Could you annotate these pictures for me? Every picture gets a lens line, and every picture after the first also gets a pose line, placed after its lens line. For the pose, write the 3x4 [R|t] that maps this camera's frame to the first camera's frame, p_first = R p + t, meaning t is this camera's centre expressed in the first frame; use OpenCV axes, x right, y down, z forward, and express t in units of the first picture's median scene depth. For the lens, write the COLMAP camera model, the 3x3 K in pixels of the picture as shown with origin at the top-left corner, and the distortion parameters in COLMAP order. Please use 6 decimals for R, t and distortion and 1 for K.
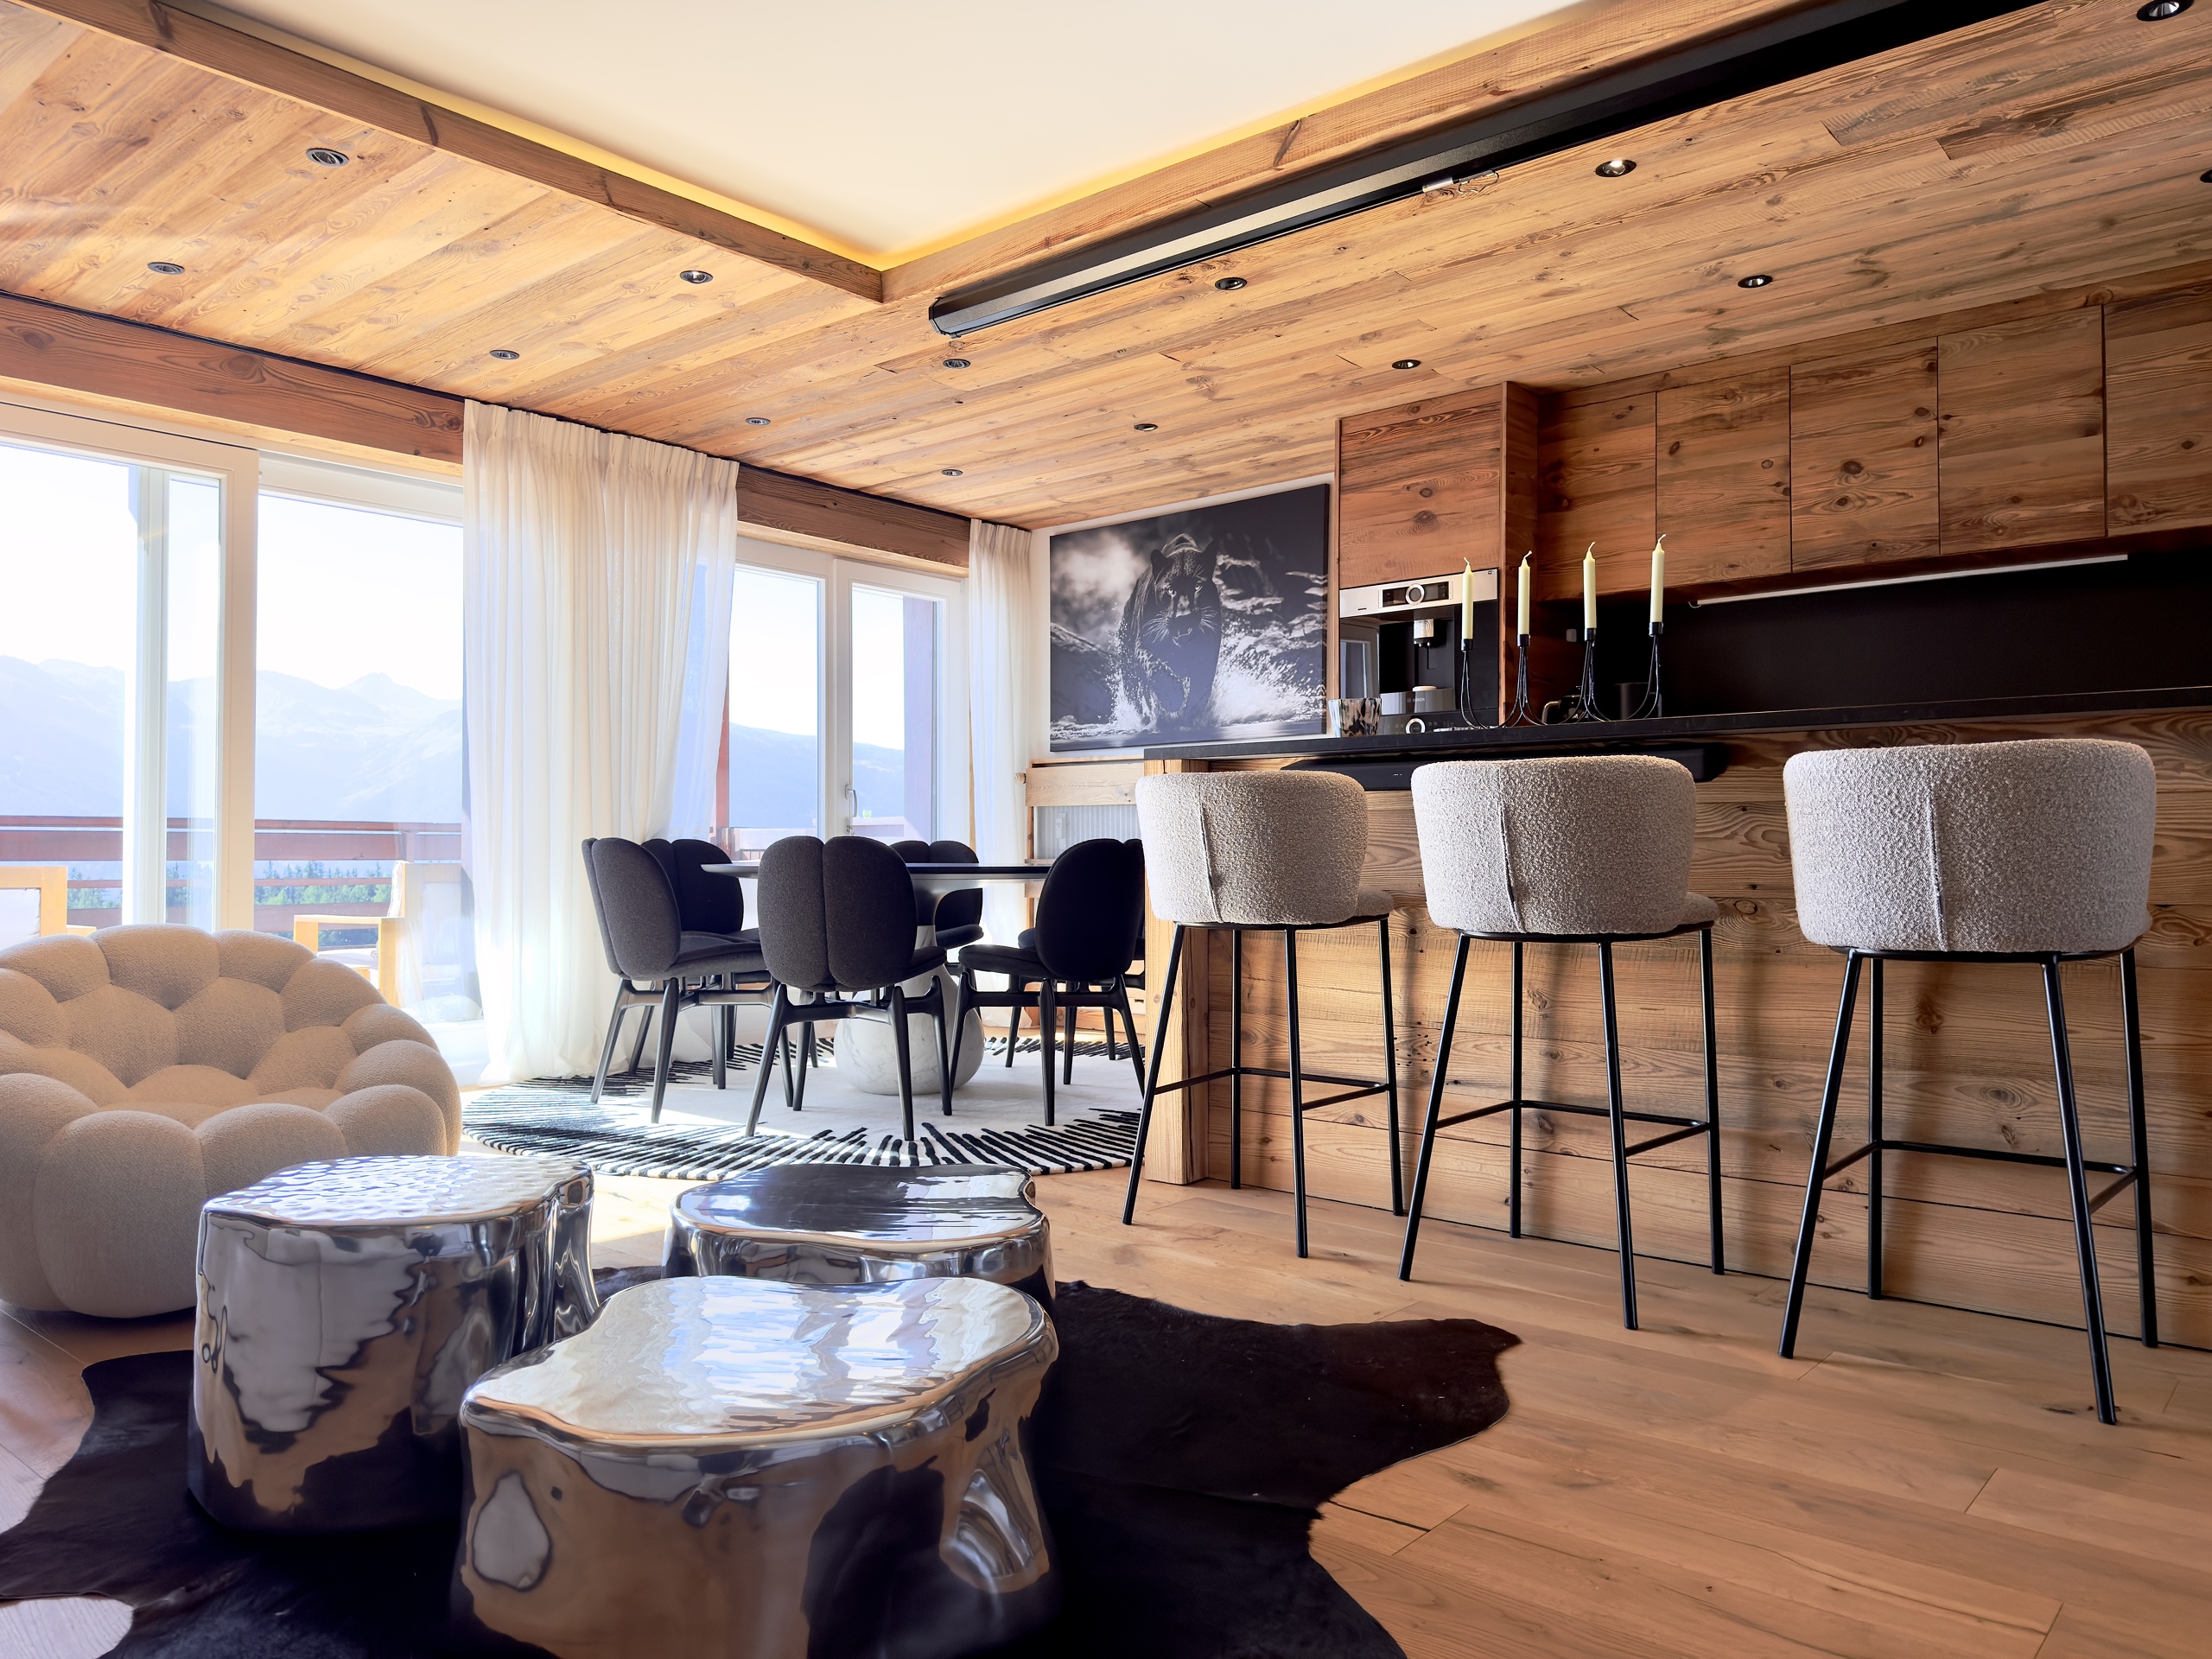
lens RADIAL K [[1543.7, 0, 1107.7], [0, 1543.7, 826.1], [0, 0, 1]] dist [0.095829, -0.129972]
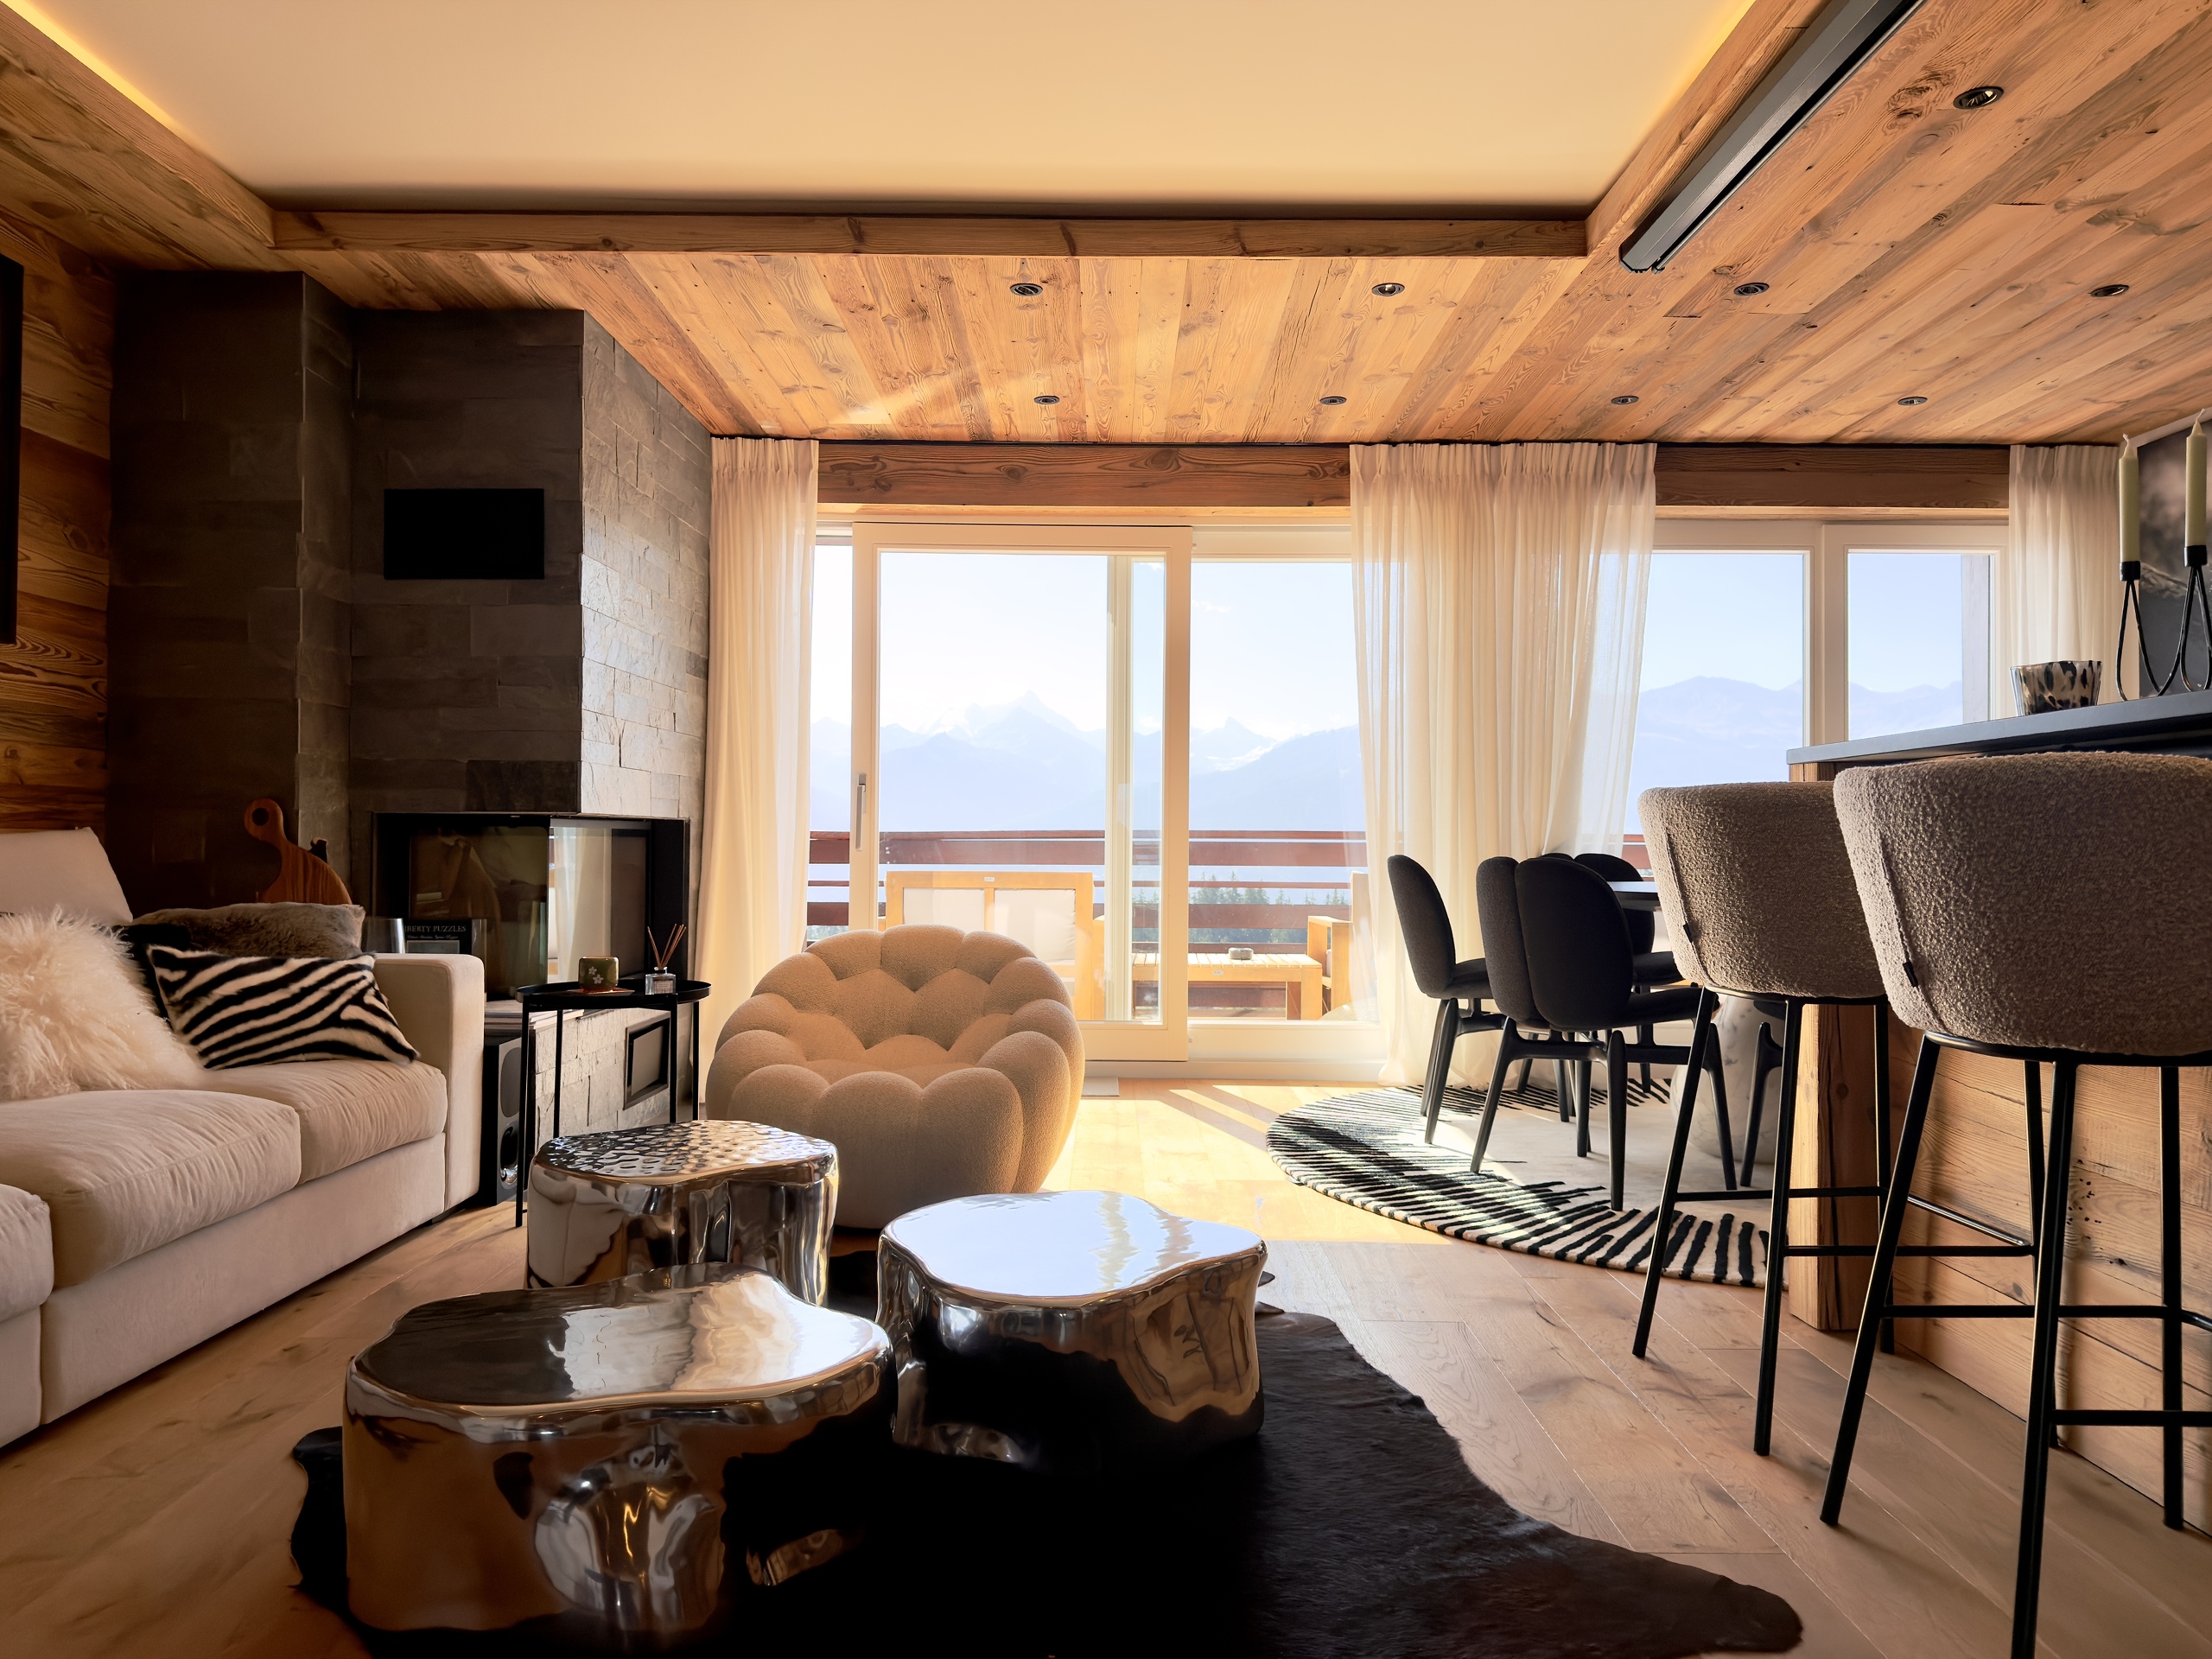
lens RADIAL K [[1543.7, 0, 1107.7], [0, 1543.7, 826.1], [0, 0, 1]] dist [0.095829, -0.129972]
pose [[0.652028, -0.005472, -0.758175, 0.339217], [0.007677, 0.999970, -0.000614, -0.012574], [0.758156, -0.005421, 0.652050, 0.204030]]
